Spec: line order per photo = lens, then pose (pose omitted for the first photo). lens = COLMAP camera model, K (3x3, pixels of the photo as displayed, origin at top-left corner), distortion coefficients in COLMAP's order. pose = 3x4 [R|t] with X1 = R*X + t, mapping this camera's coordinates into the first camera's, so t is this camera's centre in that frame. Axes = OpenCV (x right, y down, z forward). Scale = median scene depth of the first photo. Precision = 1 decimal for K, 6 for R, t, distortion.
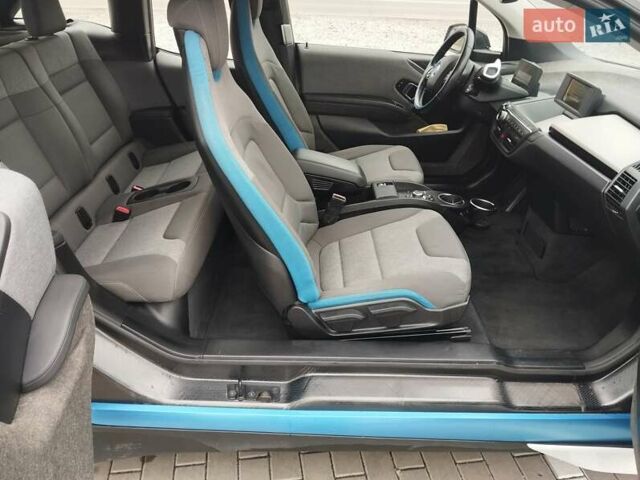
lens RADIAL K [[515.9, 0, 320.1], [0, 515.9, 238.2], [0, 0, 1]] dist [-0.001199, -0.026674]
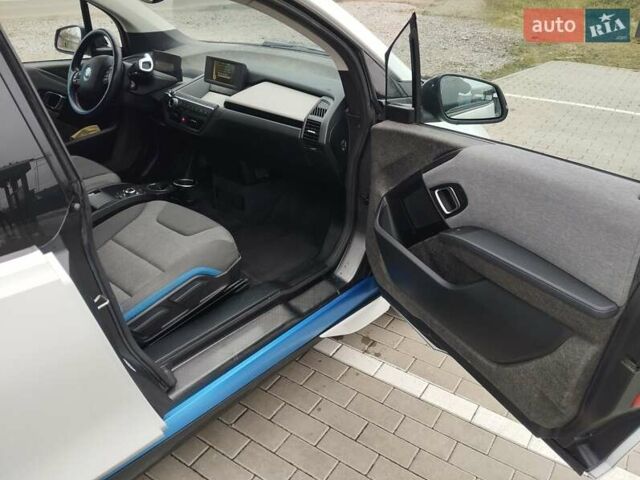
lens RADIAL K [[515.9, 0, 320.2], [0, 515.9, 241.7], [0, 0, 1]] dist [-0.001199, -0.026674]
pose [[0.655440, -0.379978, 0.652698, -0.326300], [0.359563, 0.916988, 0.172764, -0.043434], [-0.664163, 0.121449, 0.737657, -0.005750]]
